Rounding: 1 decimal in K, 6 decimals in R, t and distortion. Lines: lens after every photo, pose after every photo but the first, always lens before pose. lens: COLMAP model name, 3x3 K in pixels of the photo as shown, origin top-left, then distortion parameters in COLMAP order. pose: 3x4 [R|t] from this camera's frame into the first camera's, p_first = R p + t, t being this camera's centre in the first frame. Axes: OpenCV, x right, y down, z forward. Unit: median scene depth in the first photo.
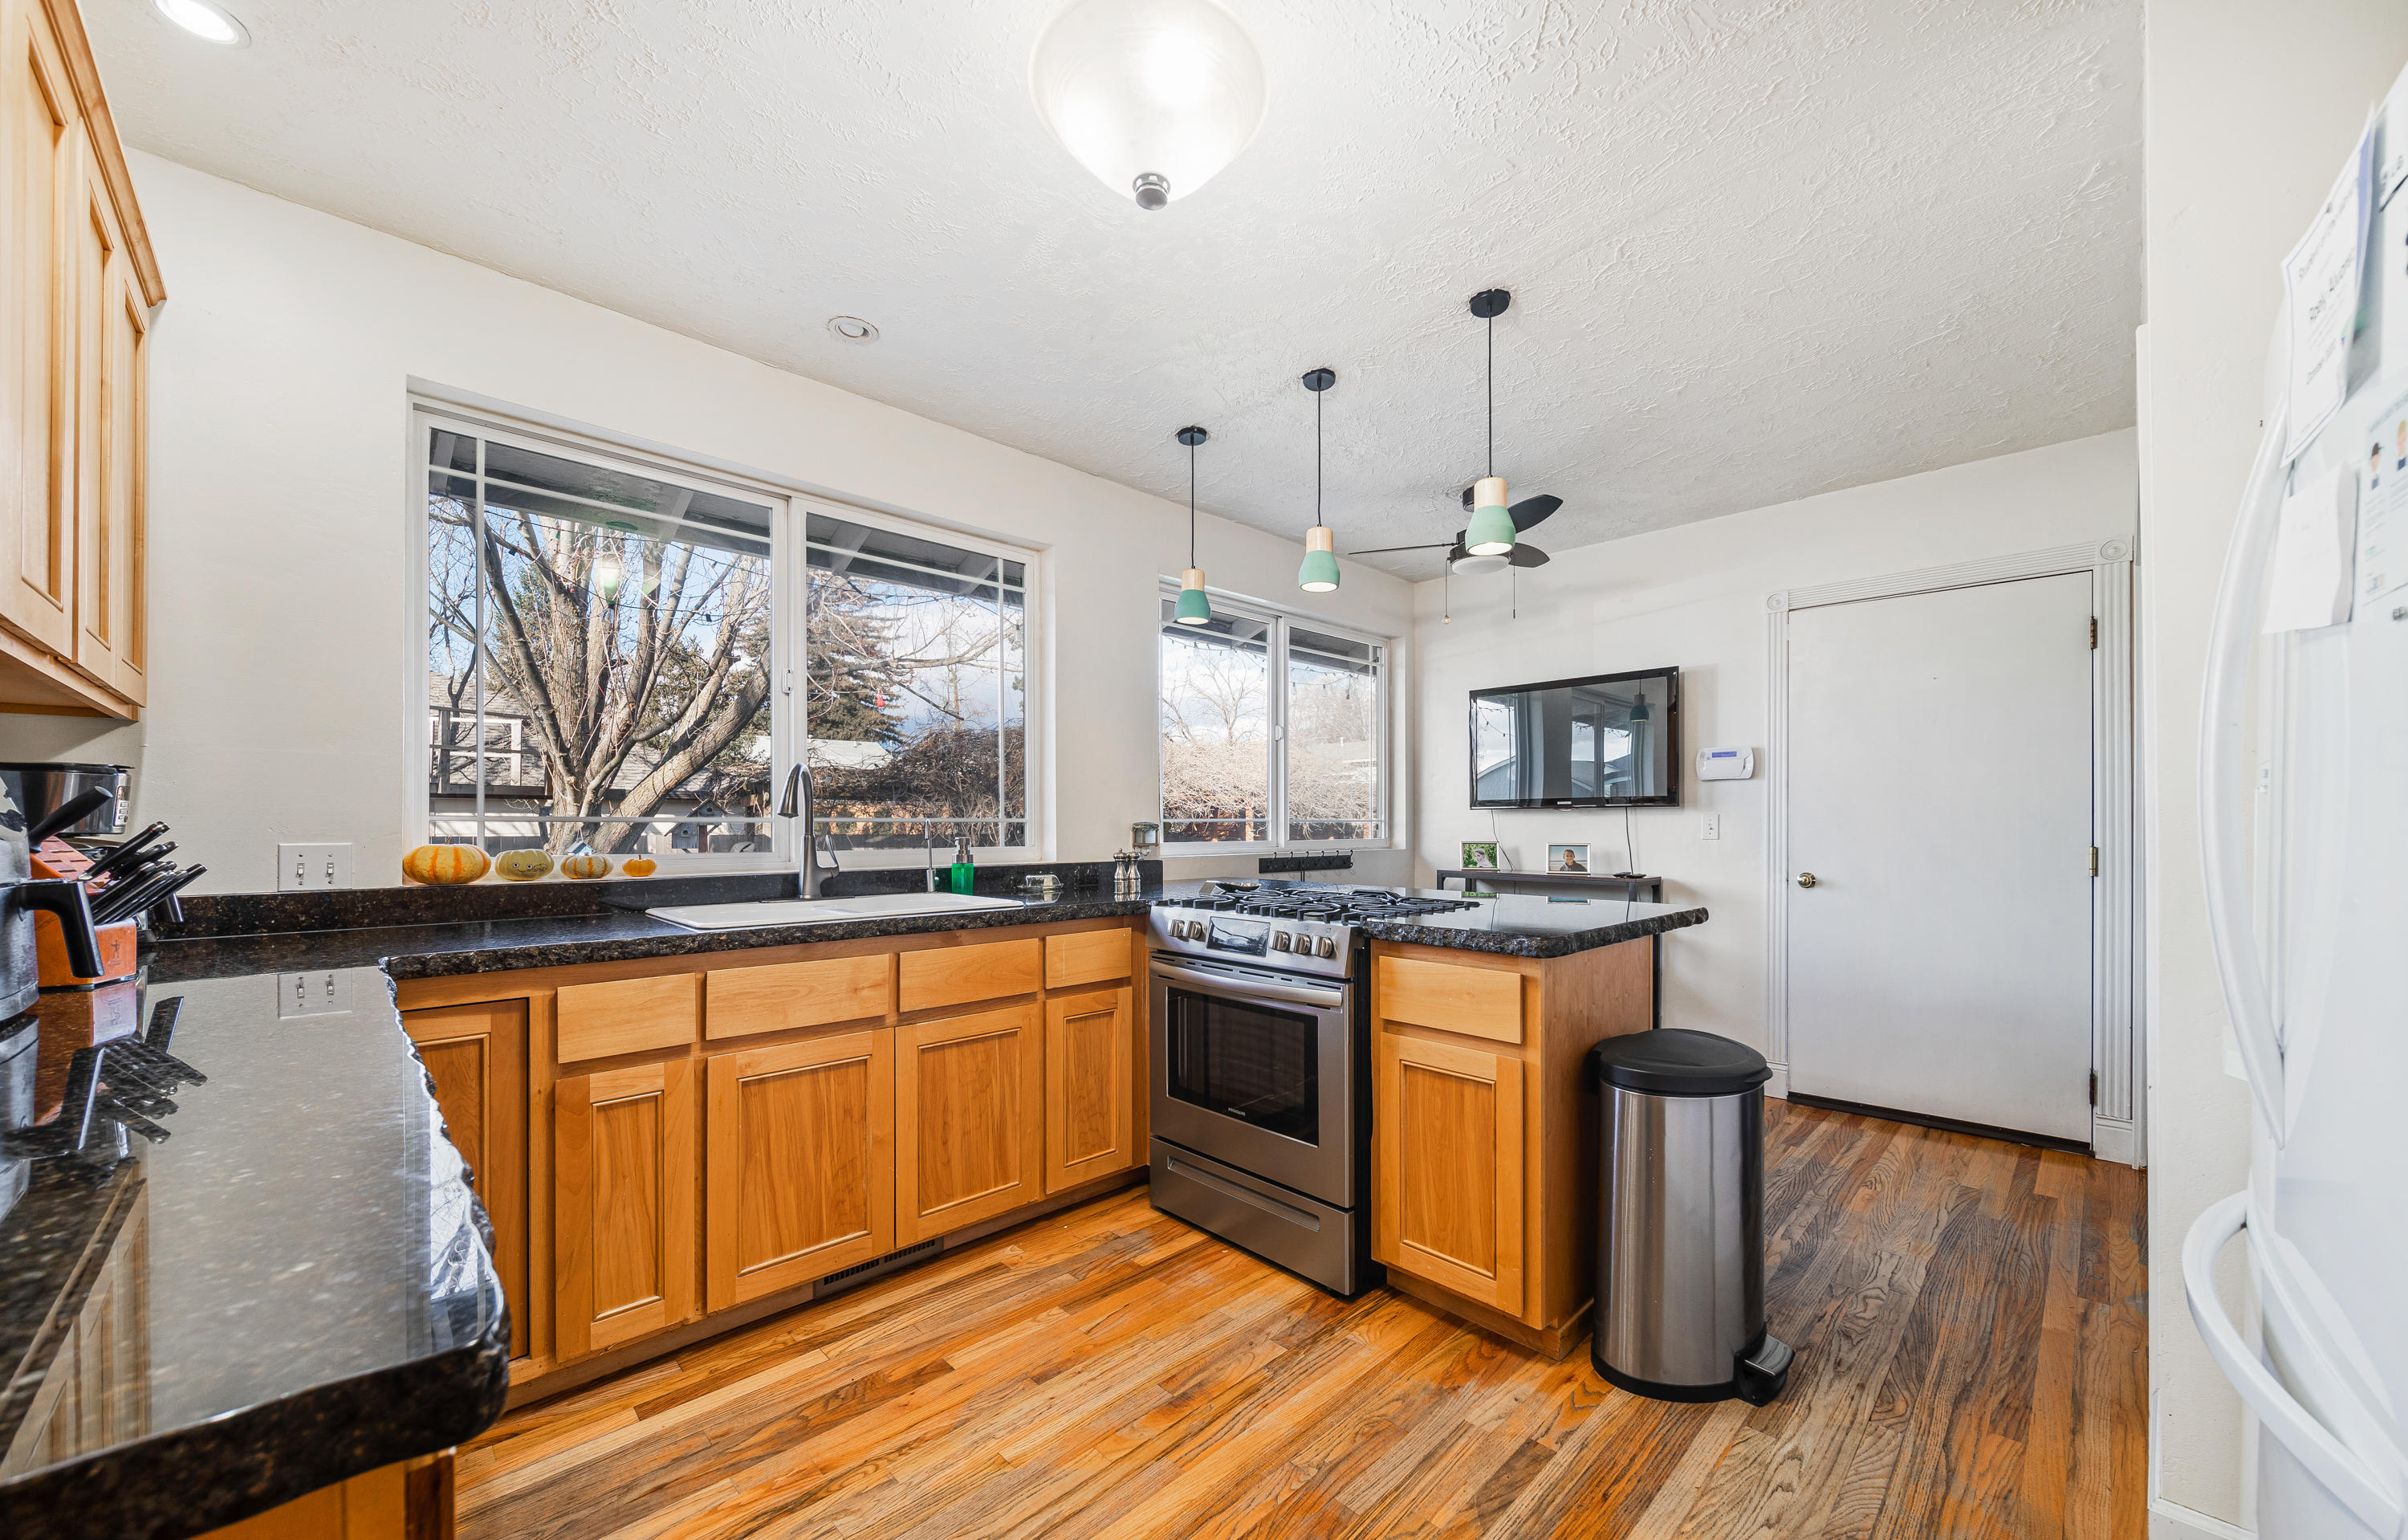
lens RADIAL K [[889.8, 0, 1223.6], [0, 889.8, 822.4], [0, 0, 1]] dist [-0.001080, 0.000019]
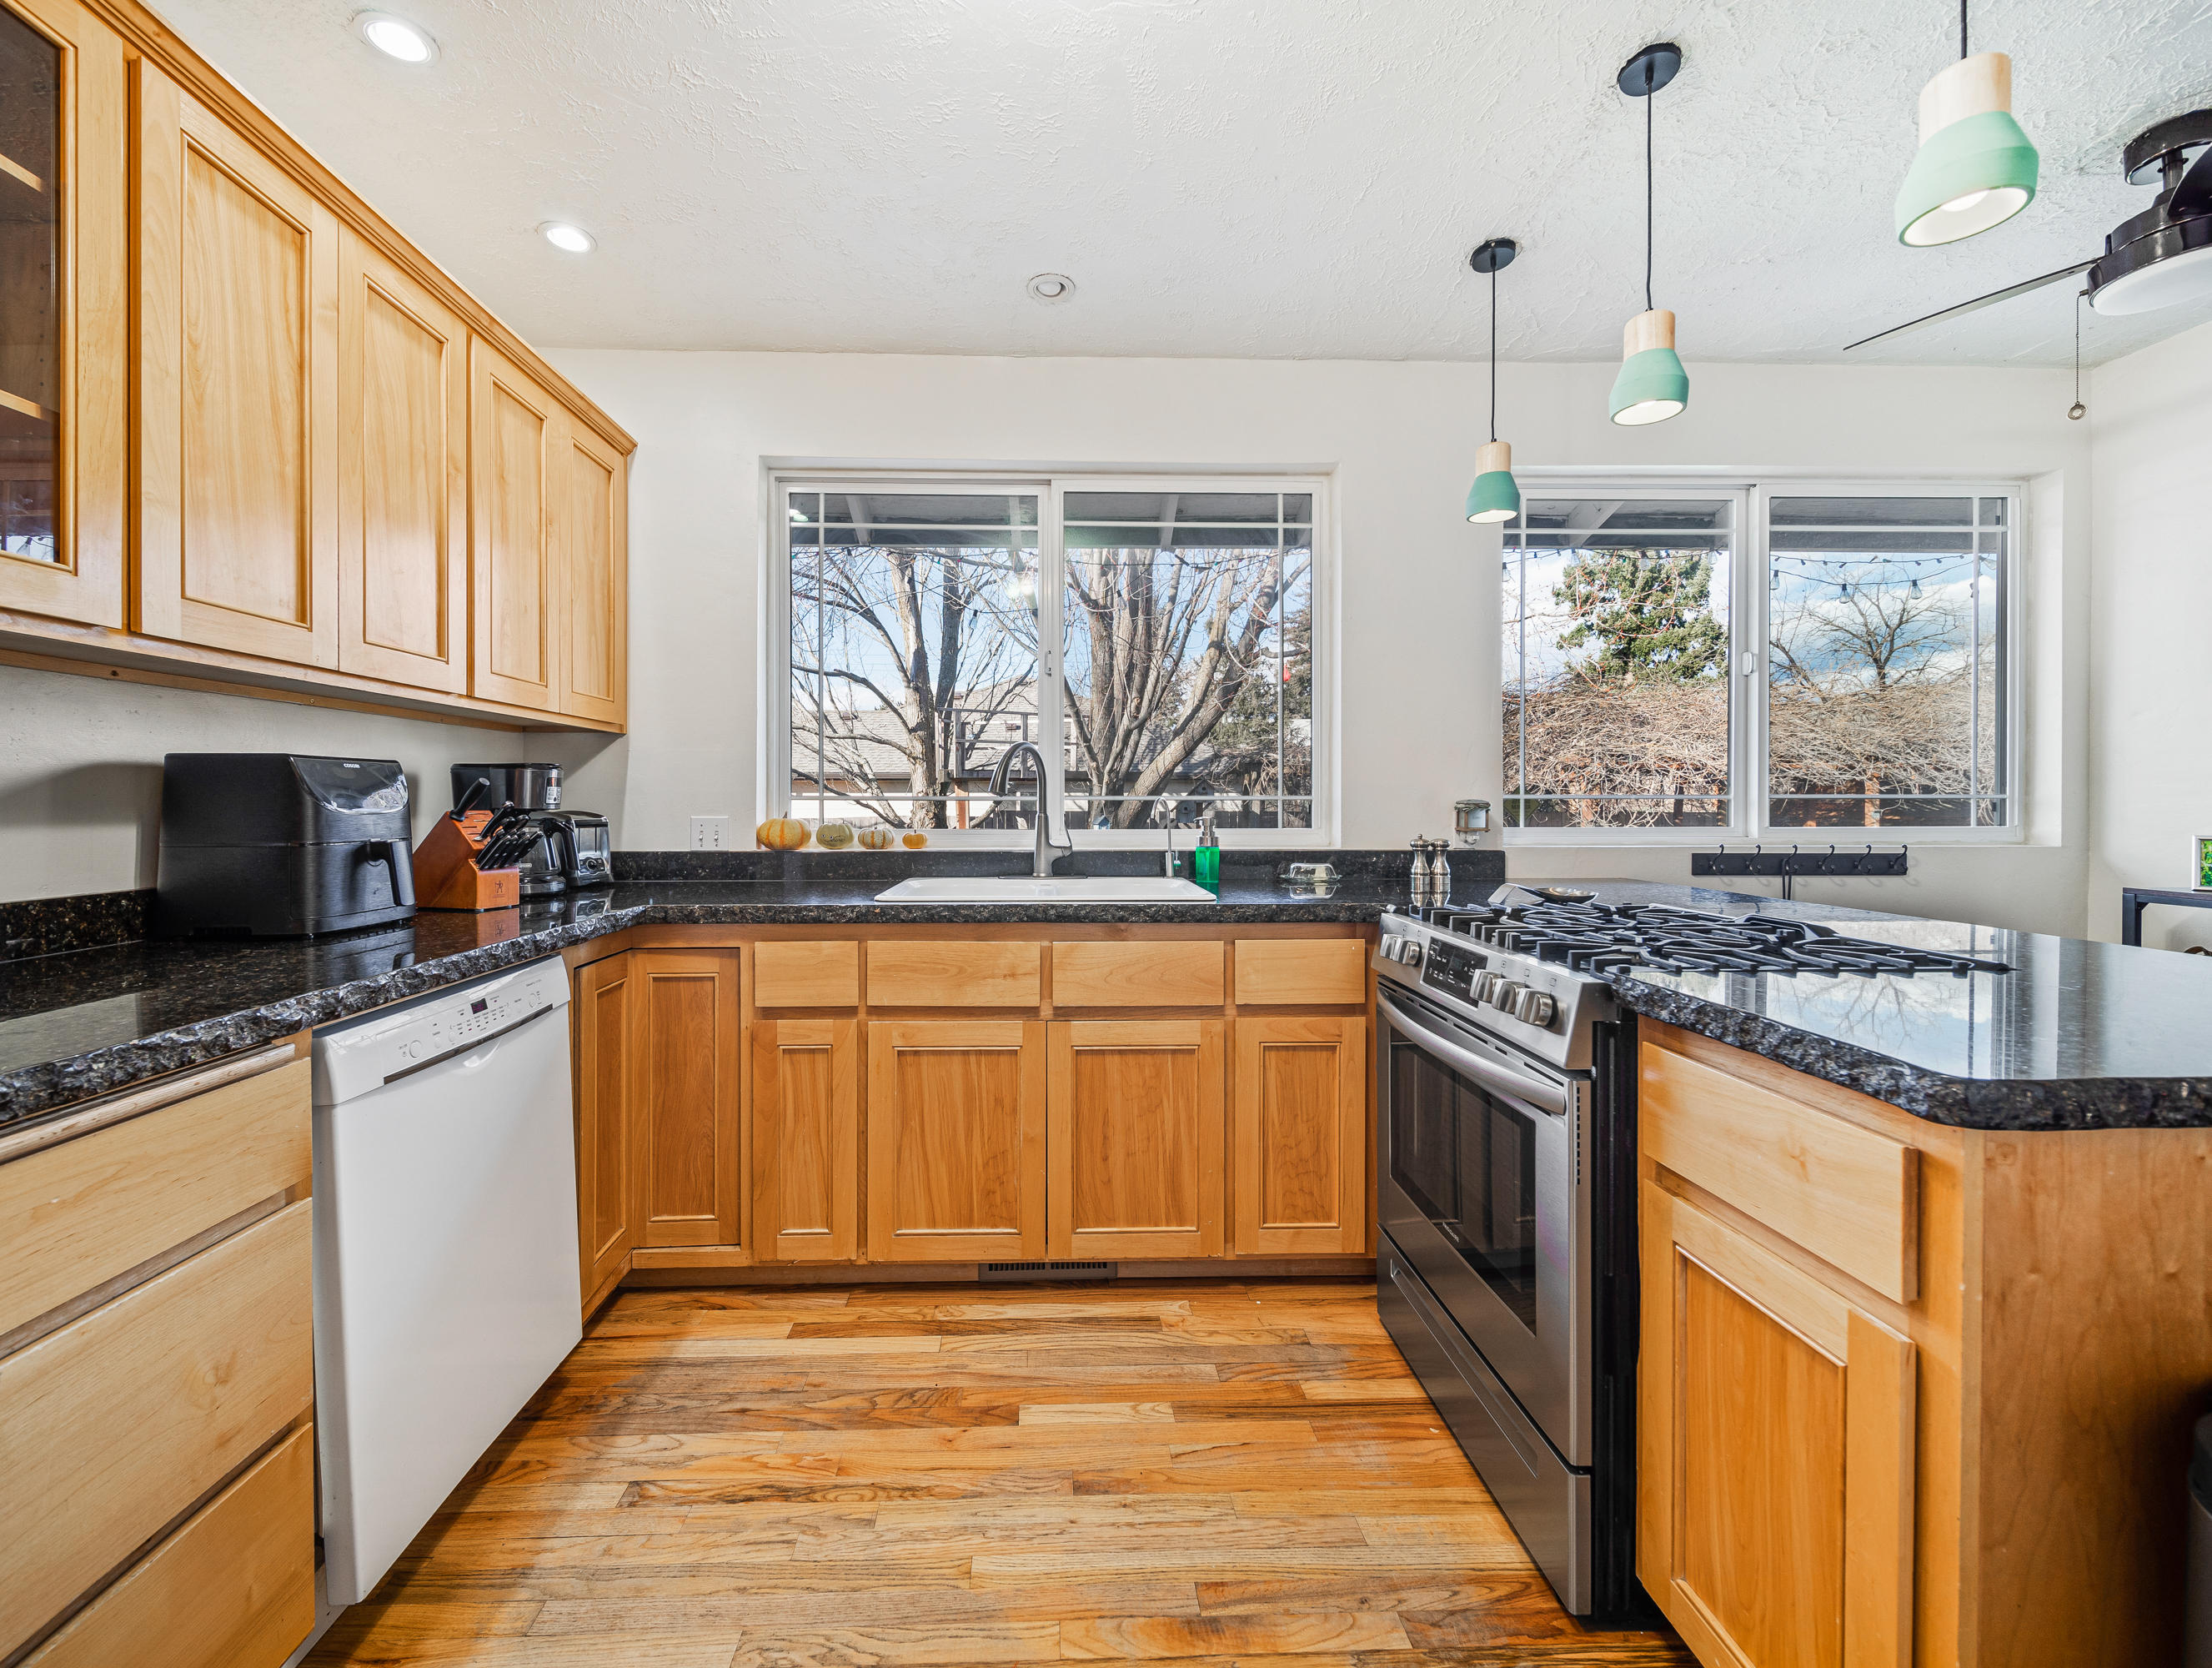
lens RADIAL K [[890.8, 0, 1072.8], [0, 890.8, 805.0], [0, 0, 1]] dist [-0.001919, 0.000082]
pose [[0.727448, 0.003115, -0.686155, 0.278620], [0.001261, 0.999982, 0.005876, -0.001215], [0.686161, -0.005139, 0.727431, 0.331866]]
